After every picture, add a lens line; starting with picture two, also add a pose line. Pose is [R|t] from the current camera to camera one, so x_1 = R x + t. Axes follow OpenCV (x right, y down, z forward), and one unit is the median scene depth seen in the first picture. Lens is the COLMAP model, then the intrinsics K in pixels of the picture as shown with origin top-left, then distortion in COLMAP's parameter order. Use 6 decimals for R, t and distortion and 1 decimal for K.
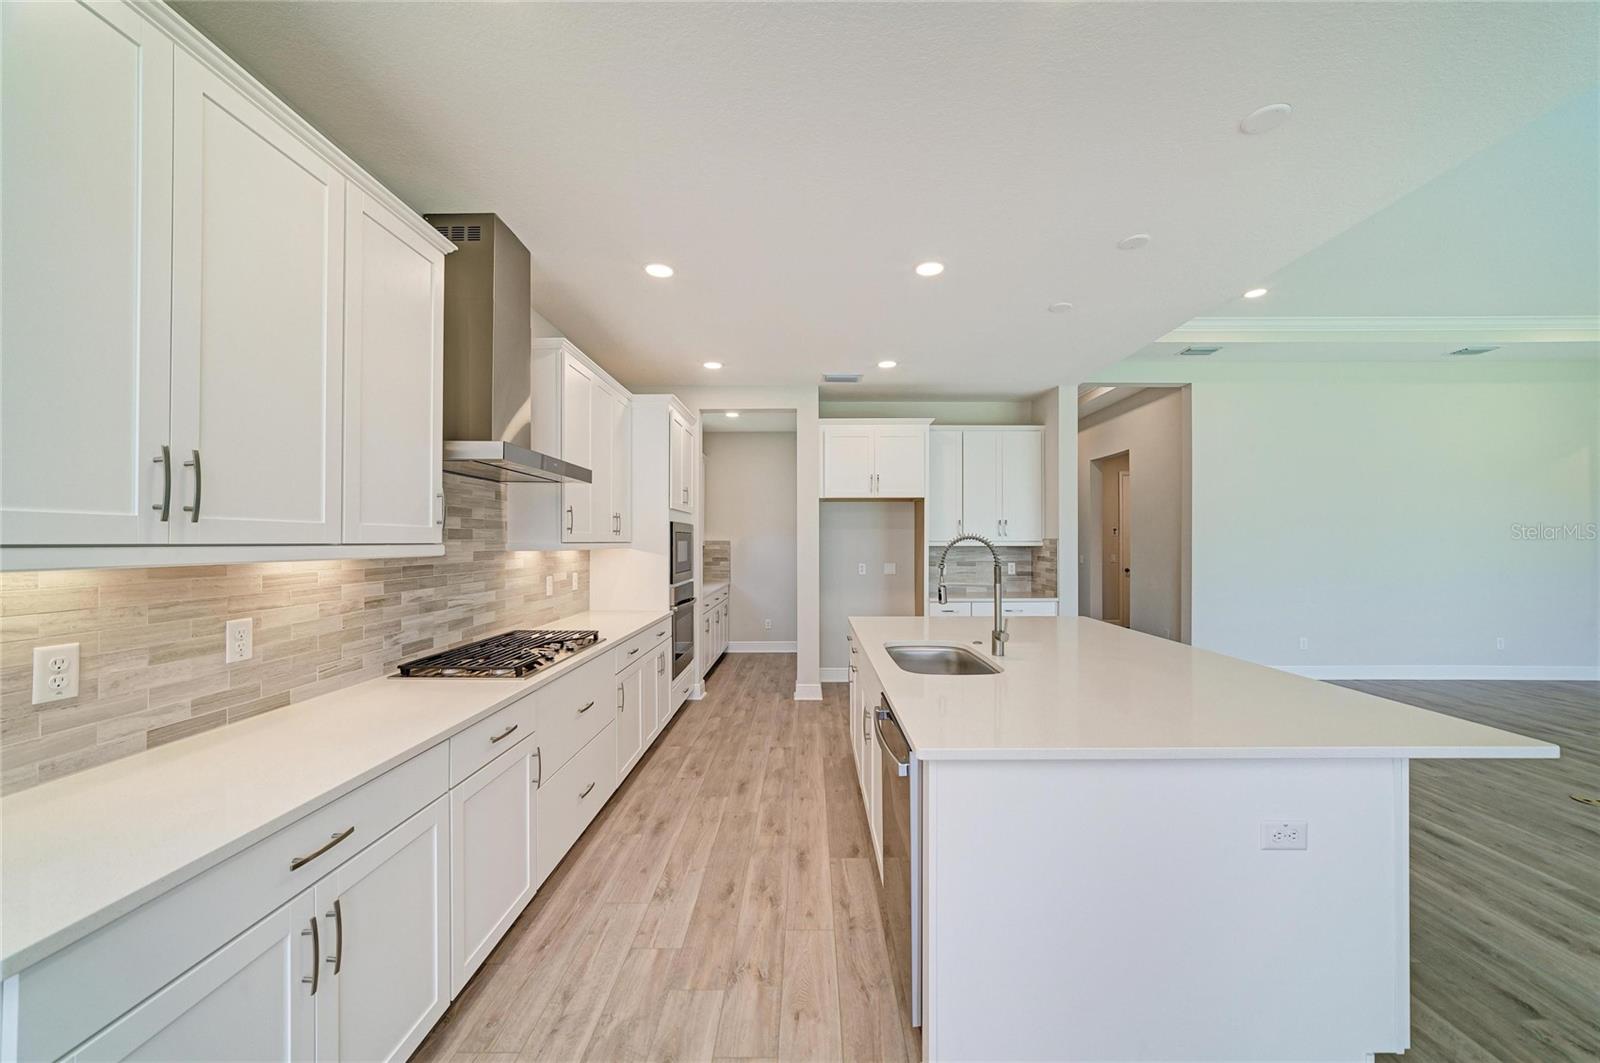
lens RADIAL K [[576.4, 0, 797.1], [0, 576.4, 535.9], [0, 0, 1]] dist [-0.015091, 0.000533]
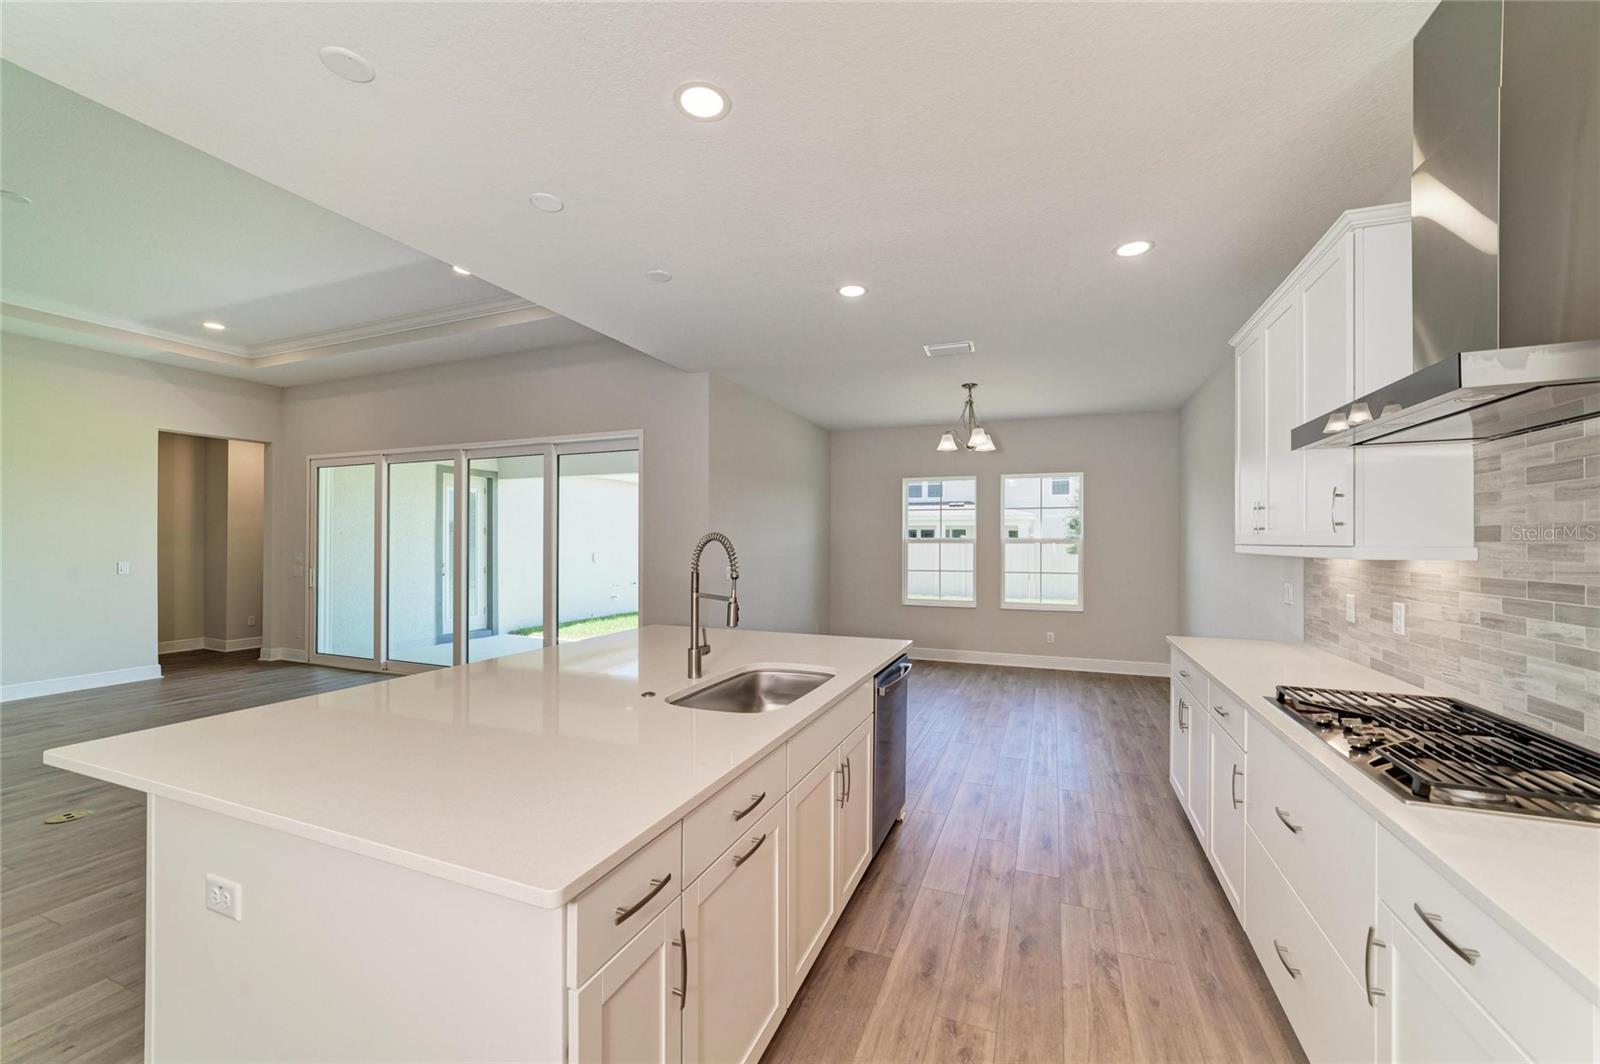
lens RADIAL K [[623.3, 0, 798.9], [0, 623.3, 539.6], [0, 0, 1]] dist [-0.018063, 0.006175]
pose [[-0.933536, 0.000202, 0.358484, -0.125316], [-0.003937, 0.999934, -0.010818, 0.013577], [-0.358463, -0.011510, -0.933473, 1.854316]]
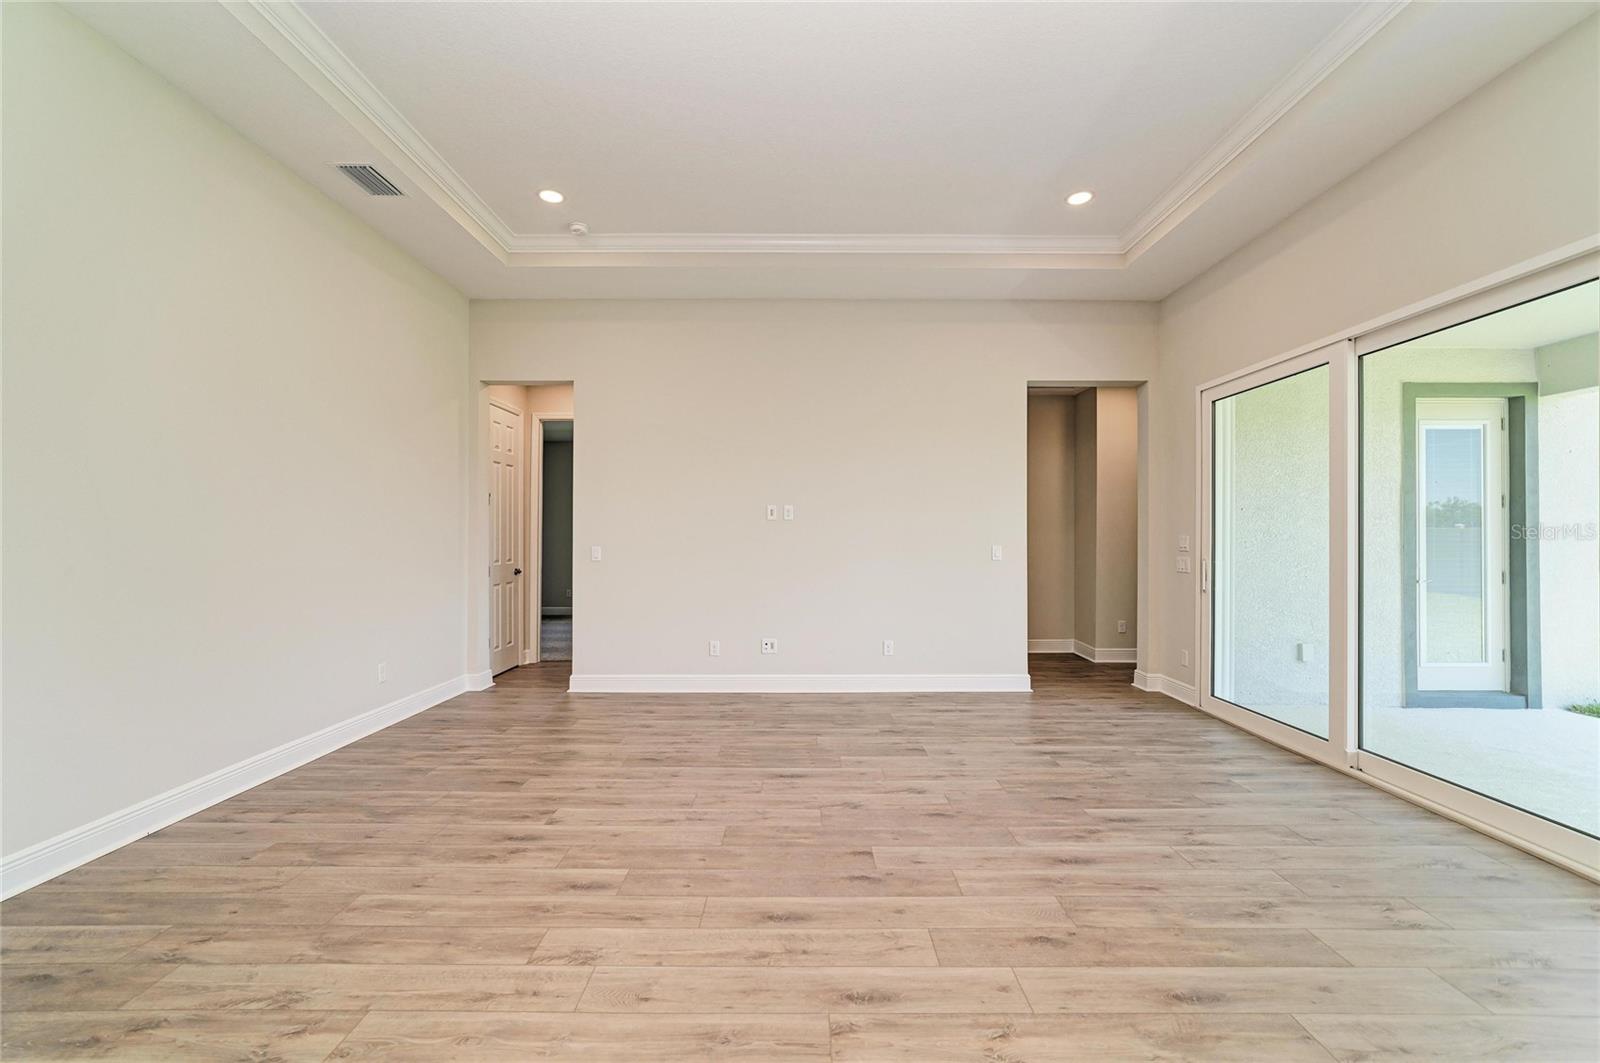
lens RADIAL K [[623.3, 0, 802.2], [0, 623.3, 539.3], [0, 0, 1]] dist [-0.018063, 0.006175]
pose [[-0.015970, 0.000767, 0.999872, 1.189660], [-0.009774, 0.999952, -0.000923, 0.073152], [-0.999825, -0.009787, -0.015961, 1.214470]]
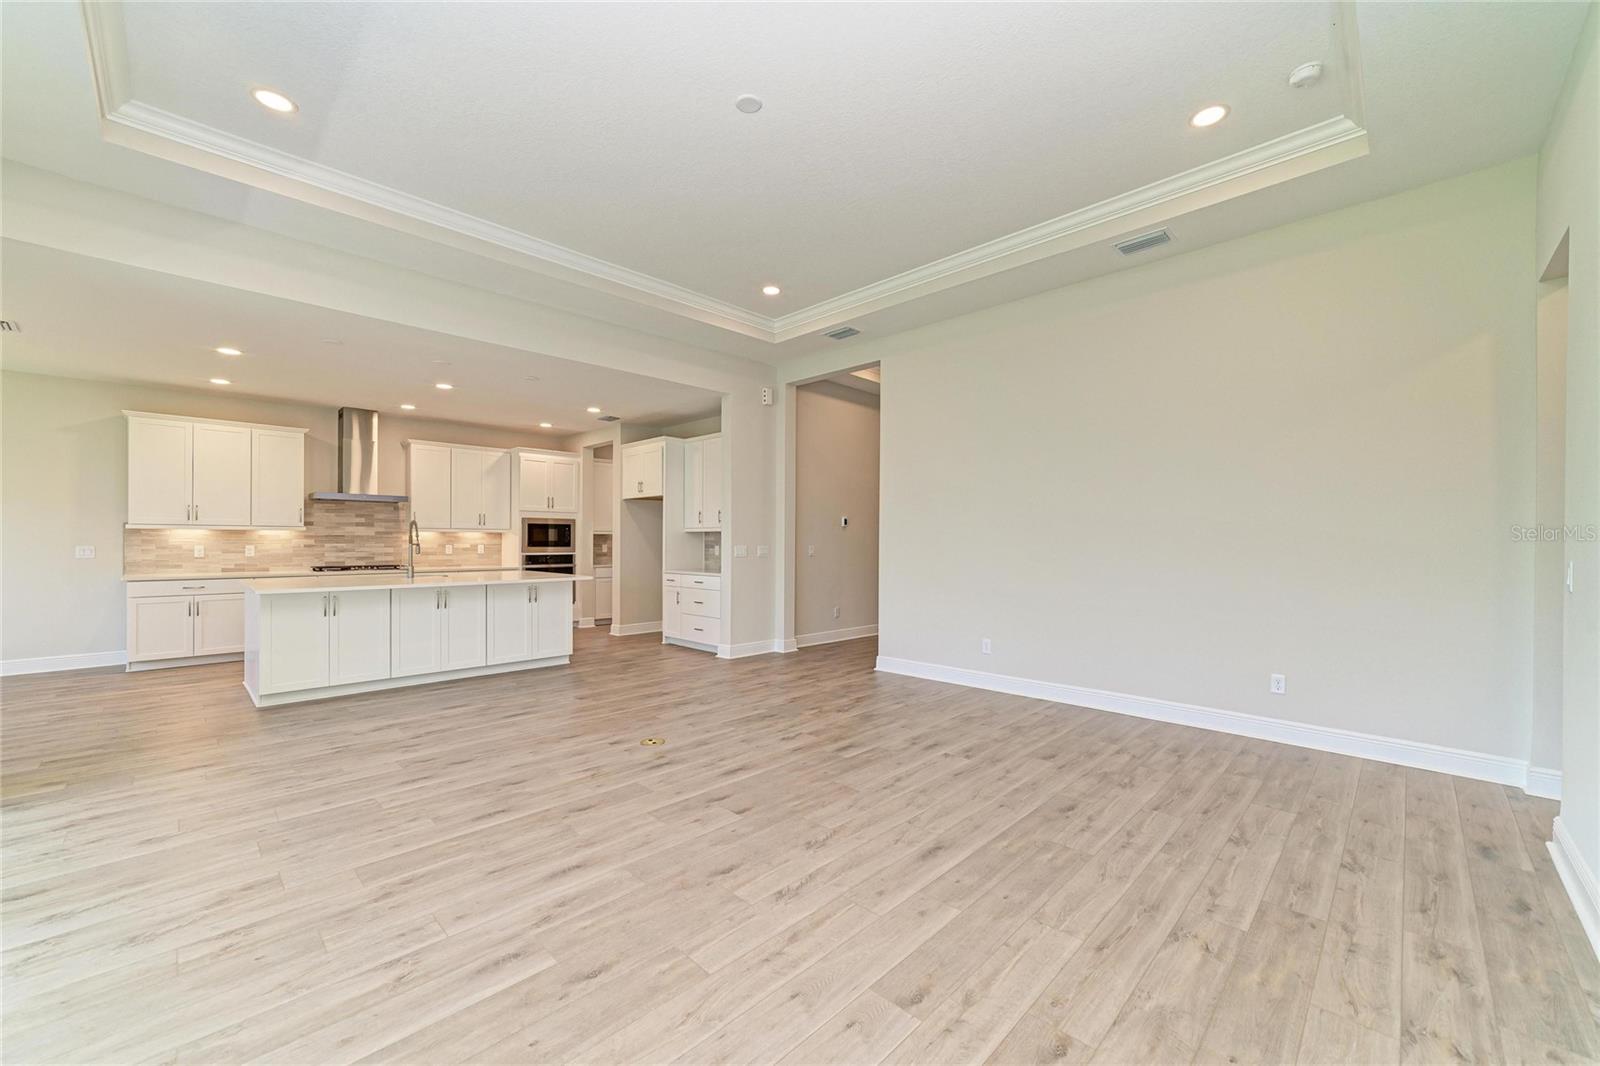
lens RADIAL K [[623.3, 0, 806.1], [0, 623.3, 543.2], [0, 0, 1]] dist [-0.018063, 0.006175]
pose [[0.730673, 0.006467, -0.682697, 3.054558], [0.002237, 0.999927, 0.011866, 0.058735], [0.682724, -0.010197, 0.730605, 0.336181]]
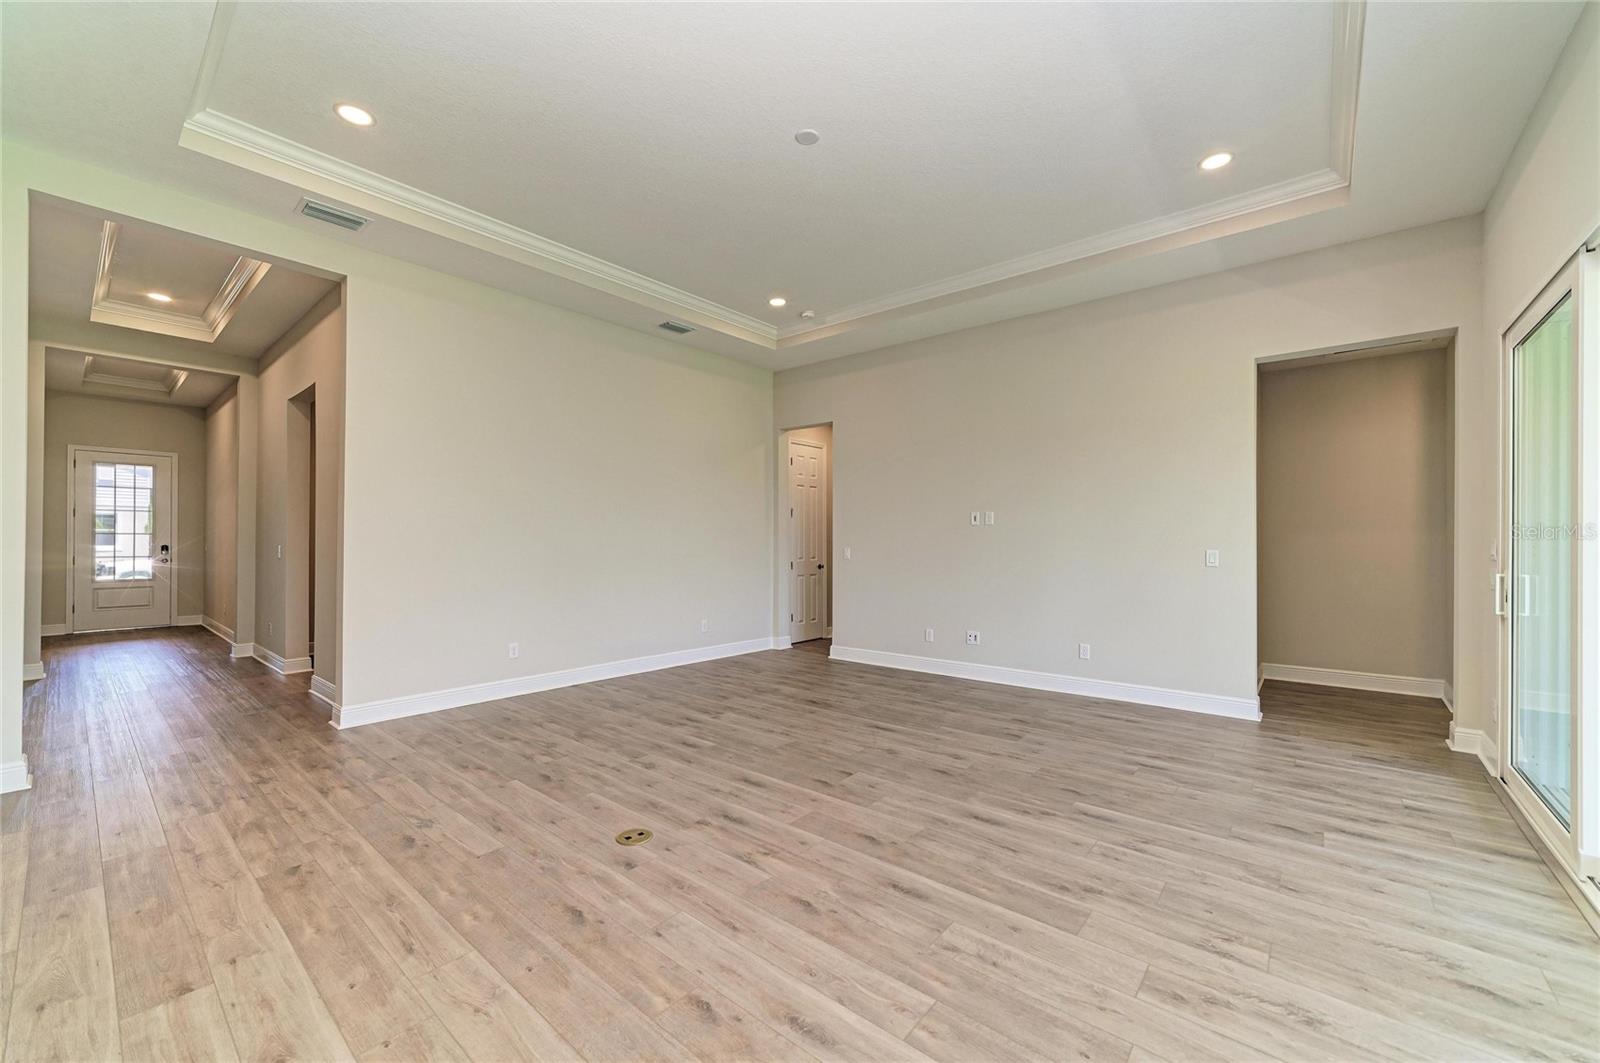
lens RADIAL K [[623.3, 0, 805.6], [0, 623.3, 539.7], [0, 0, 1]] dist [-0.018063, 0.006175]
pose [[0.625671, 0.007265, 0.780054, 1.071919], [-0.011329, 0.999936, -0.000226, 0.069982], [-0.780005, -0.008696, 0.625713, 0.331143]]
